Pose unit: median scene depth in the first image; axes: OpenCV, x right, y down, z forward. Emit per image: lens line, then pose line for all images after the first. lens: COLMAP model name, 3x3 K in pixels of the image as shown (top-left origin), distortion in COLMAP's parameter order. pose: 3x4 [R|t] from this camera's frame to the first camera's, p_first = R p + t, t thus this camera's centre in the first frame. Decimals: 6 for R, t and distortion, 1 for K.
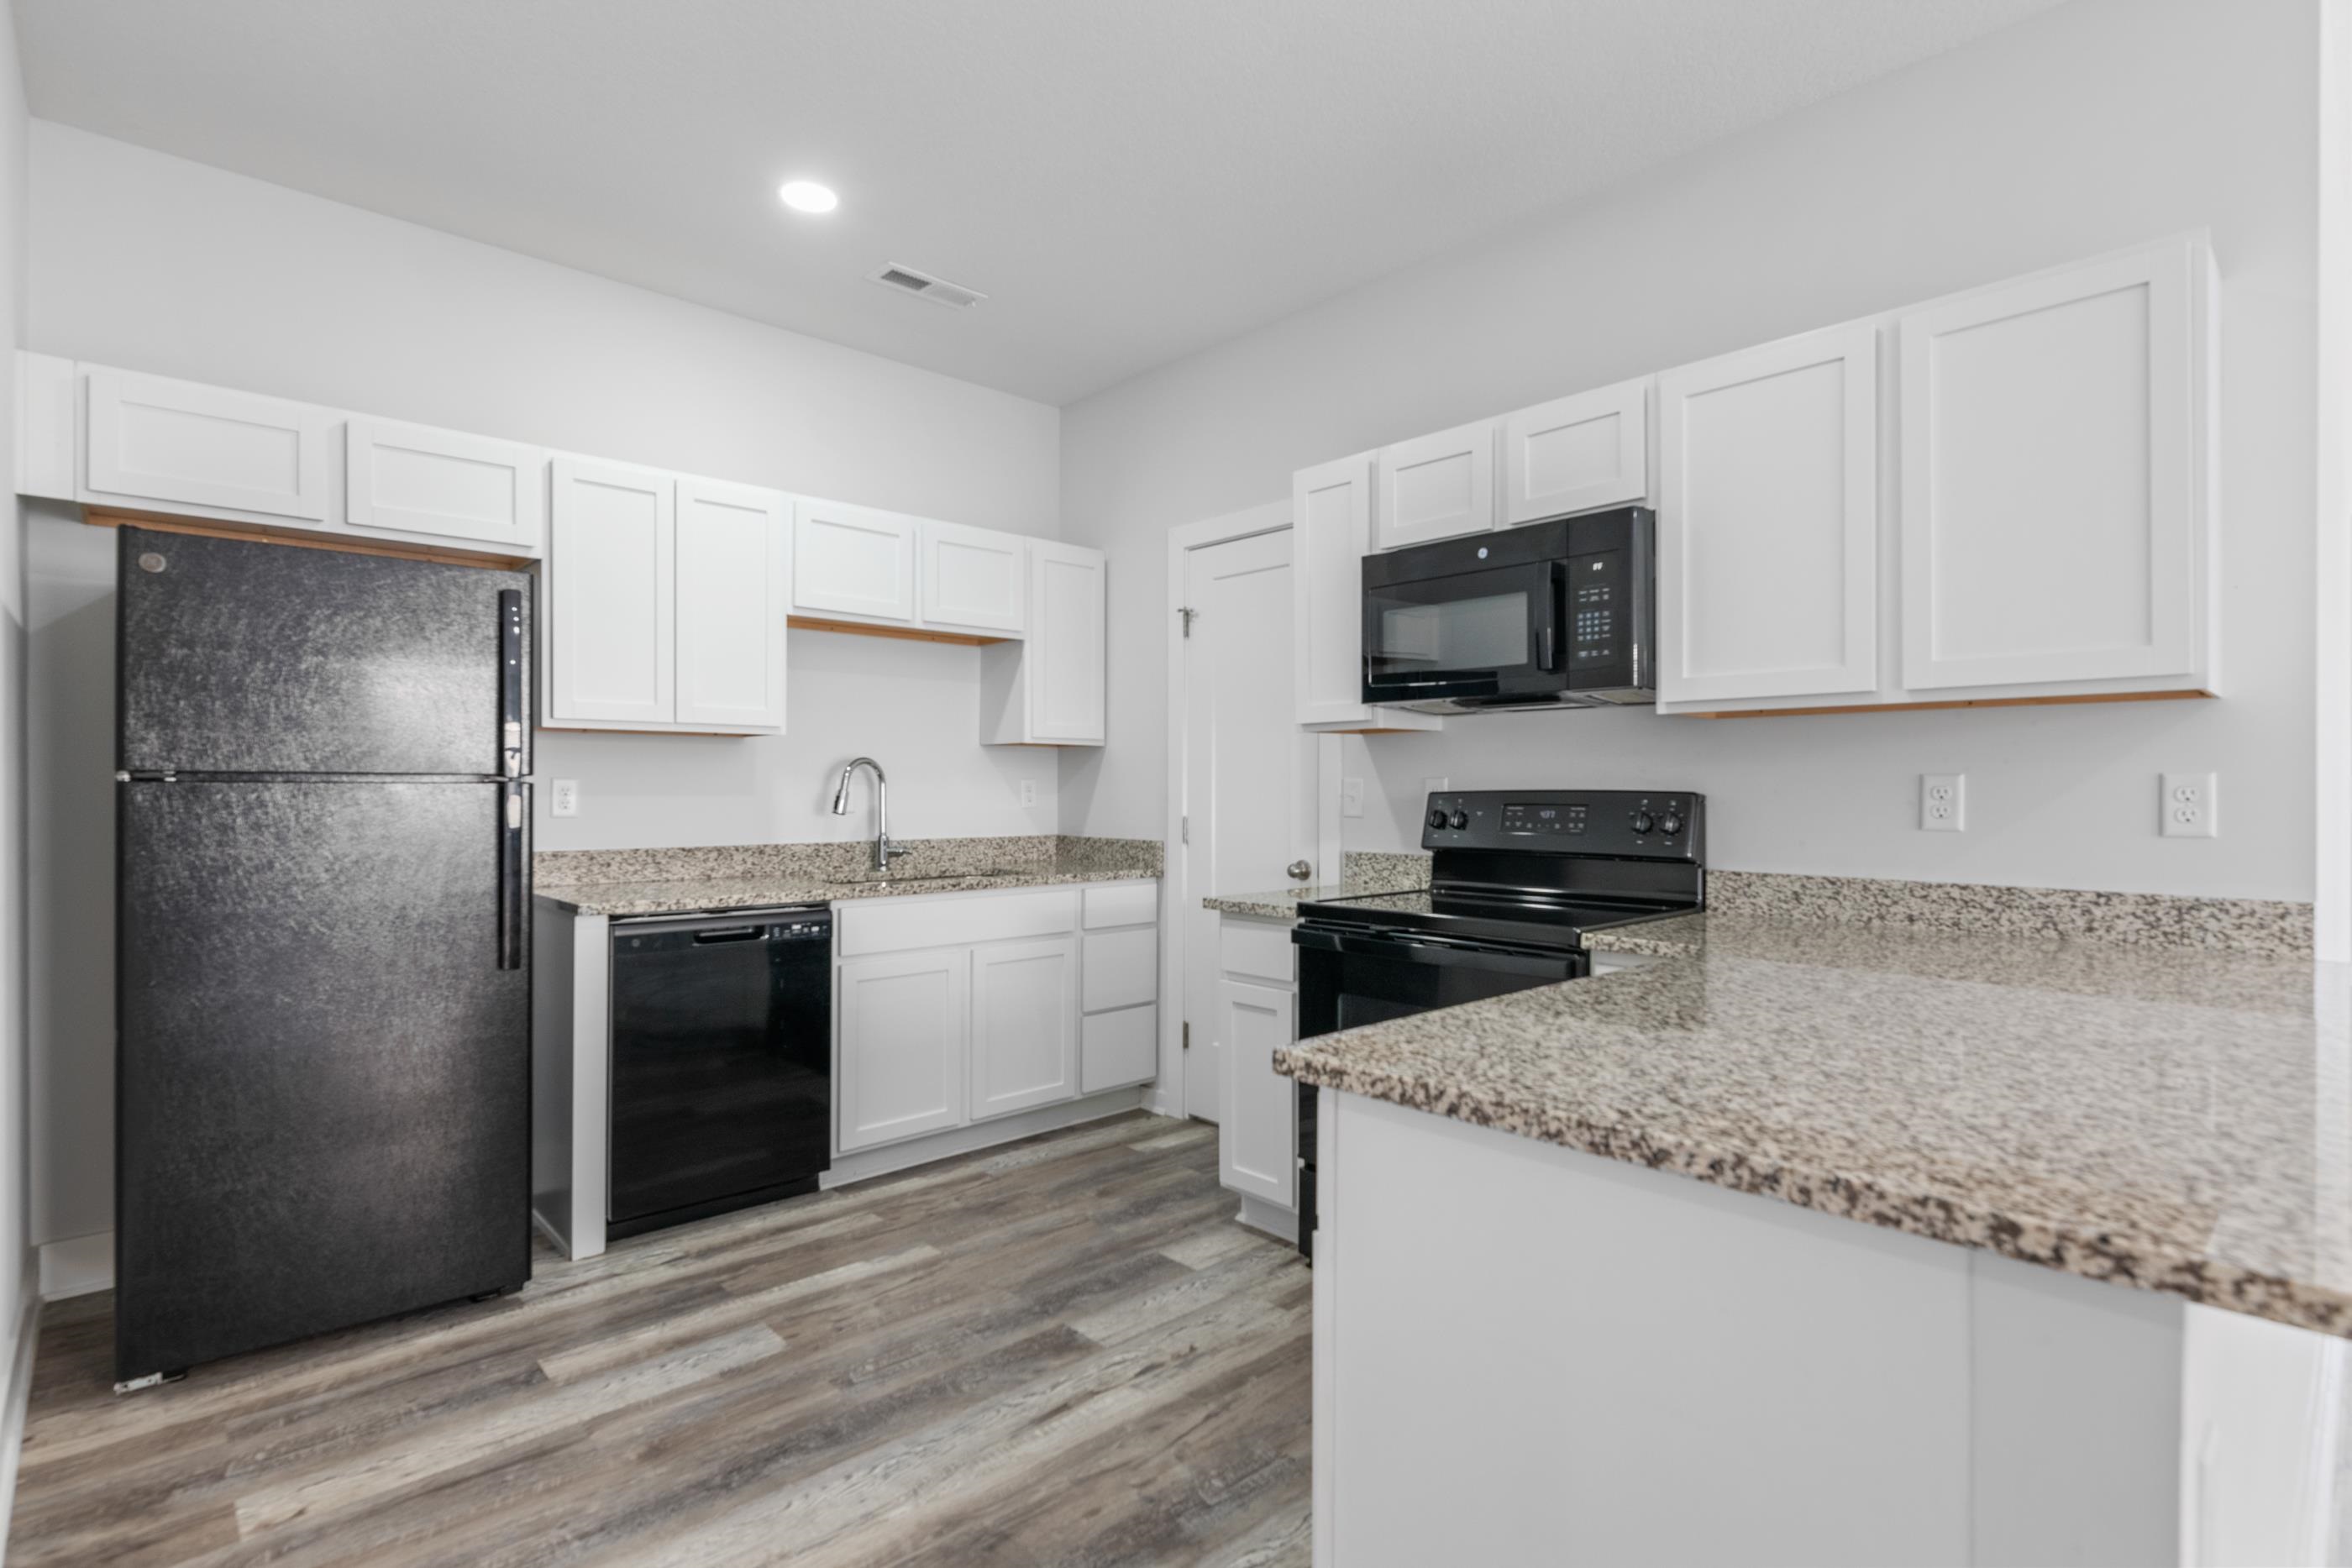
lens RADIAL K [[1127.5, 0, 1176.0], [0, 1127.5, 784.0], [0, 0, 1]] dist [-0.002058, -0.000711]
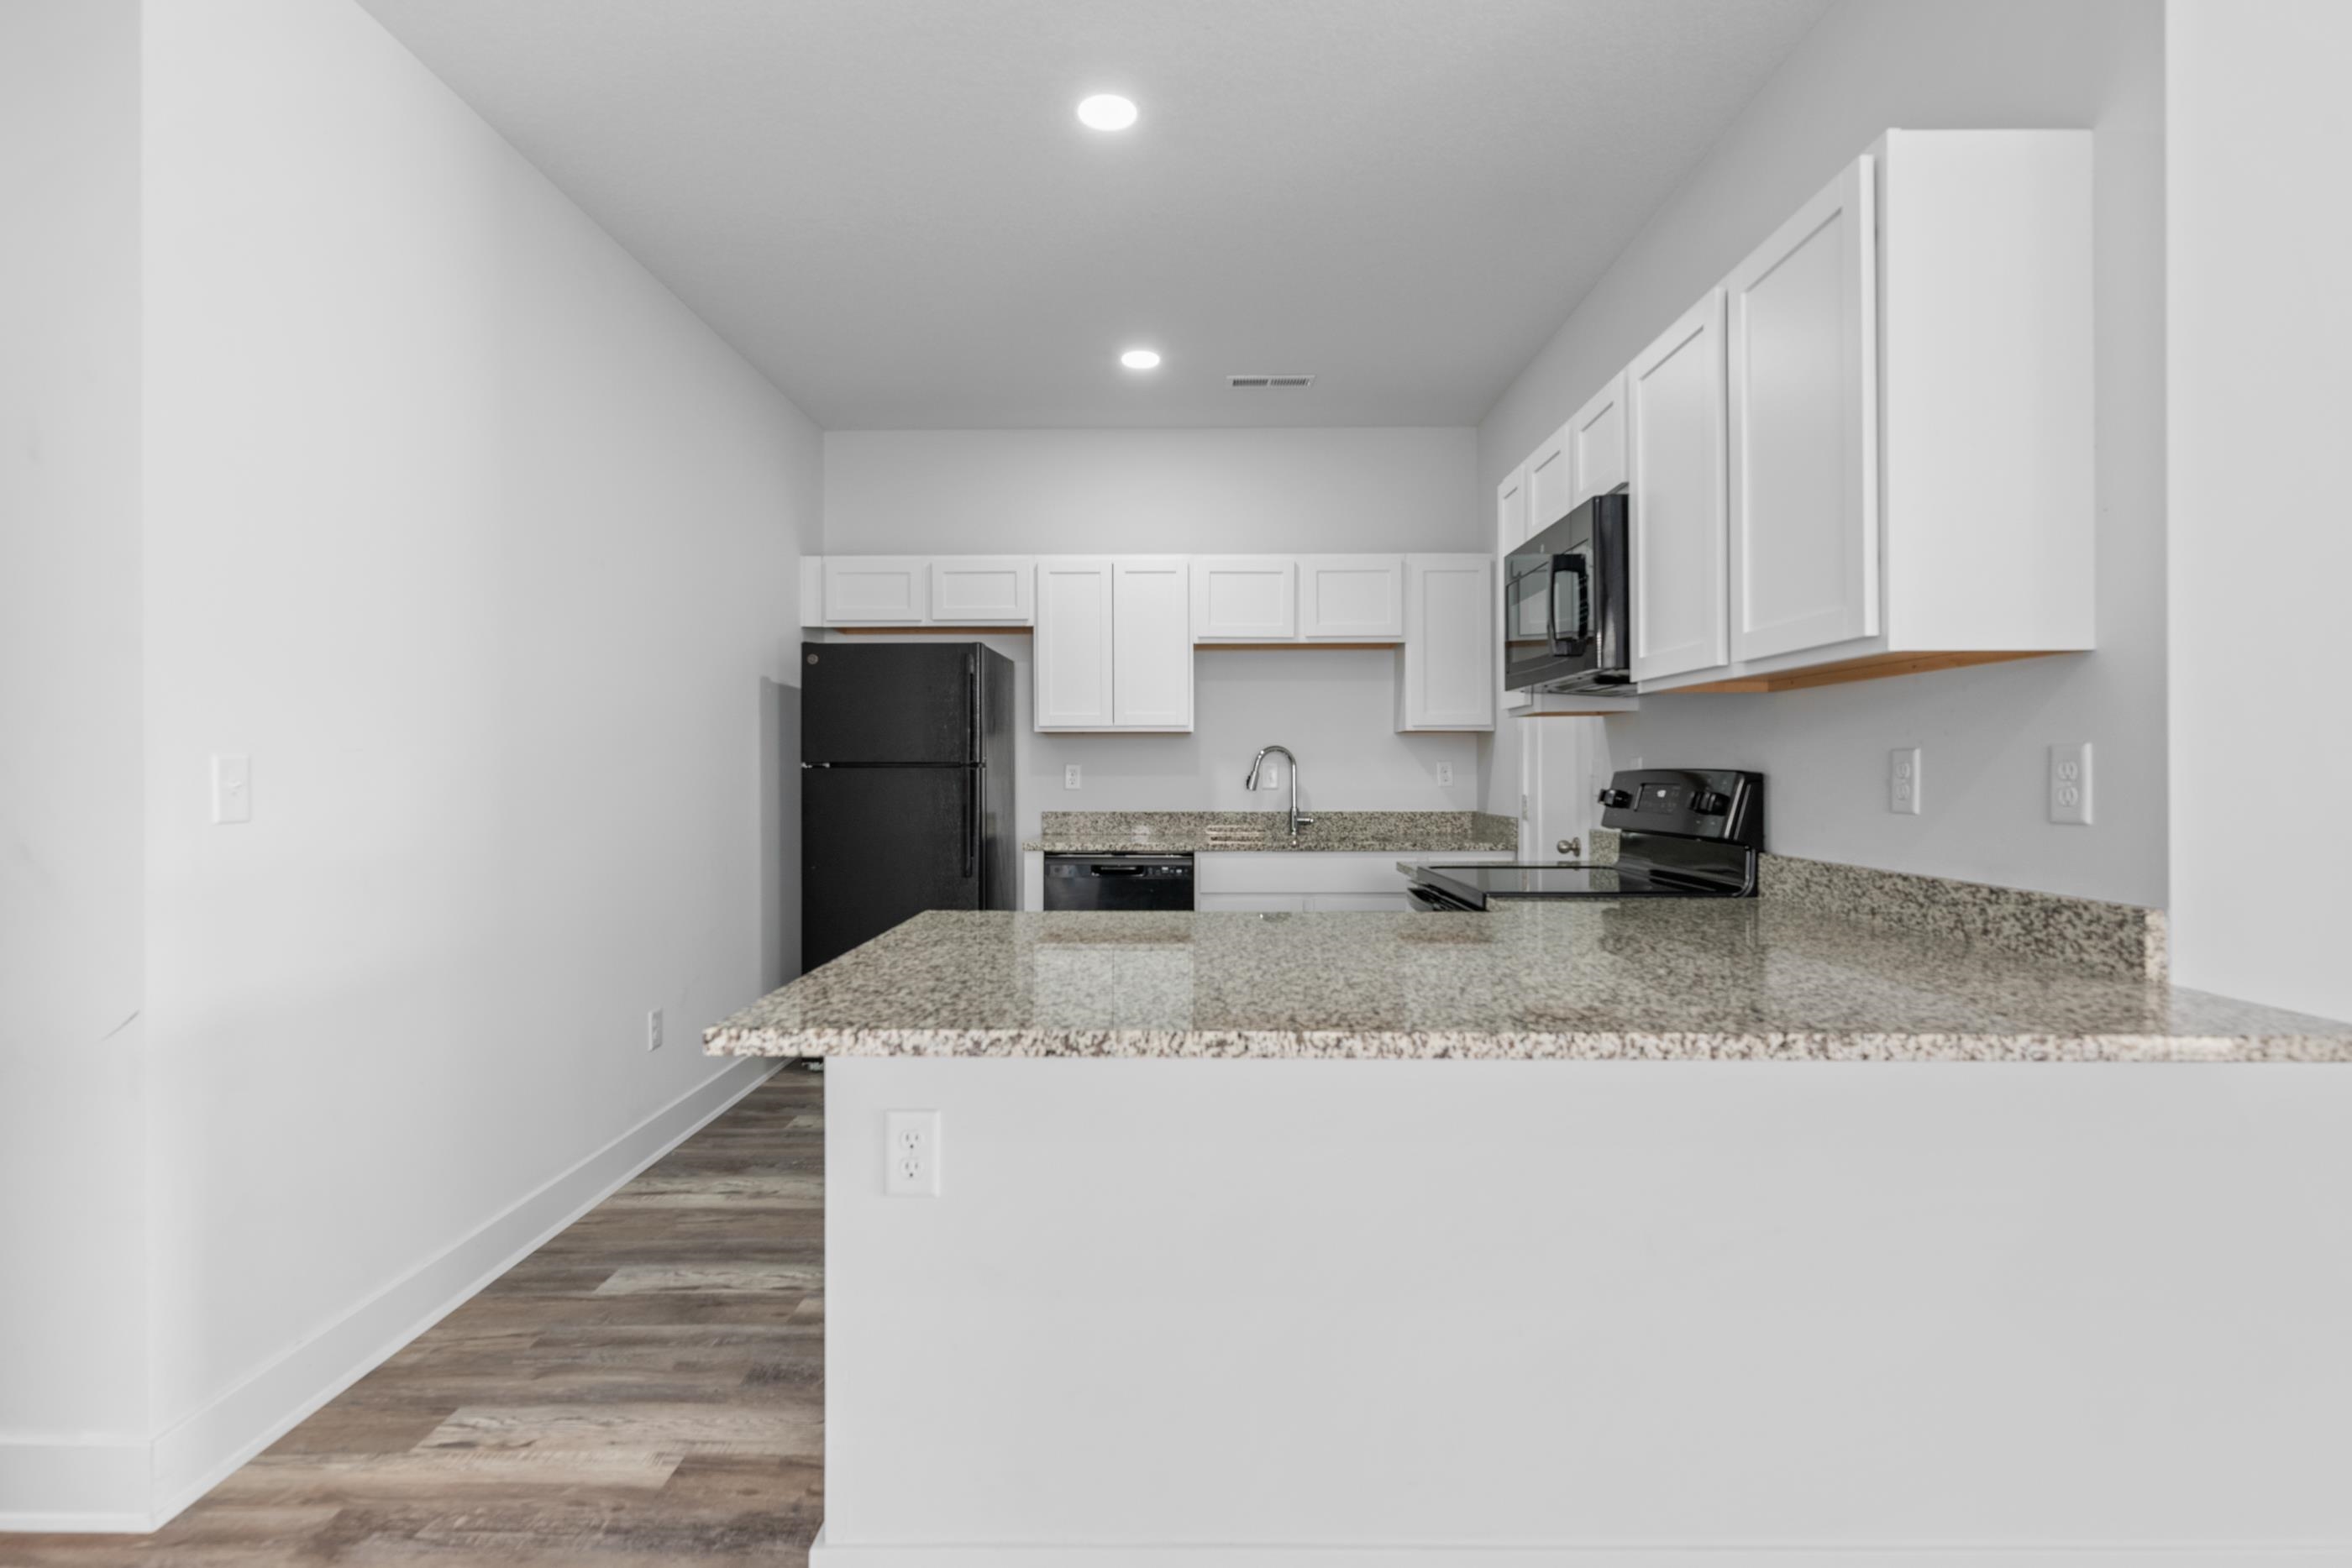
lens RADIAL K [[1144.7, 0, 1173.5], [0, 1144.7, 761.5], [0, 0, 1]] dist [0.000491, -0.000080]
pose [[0.721416, -0.009457, -0.692437, 0.889341], [0.006327, 0.999955, -0.007065, 0.004031], [0.692473, 0.000716, 0.721444, -0.032817]]
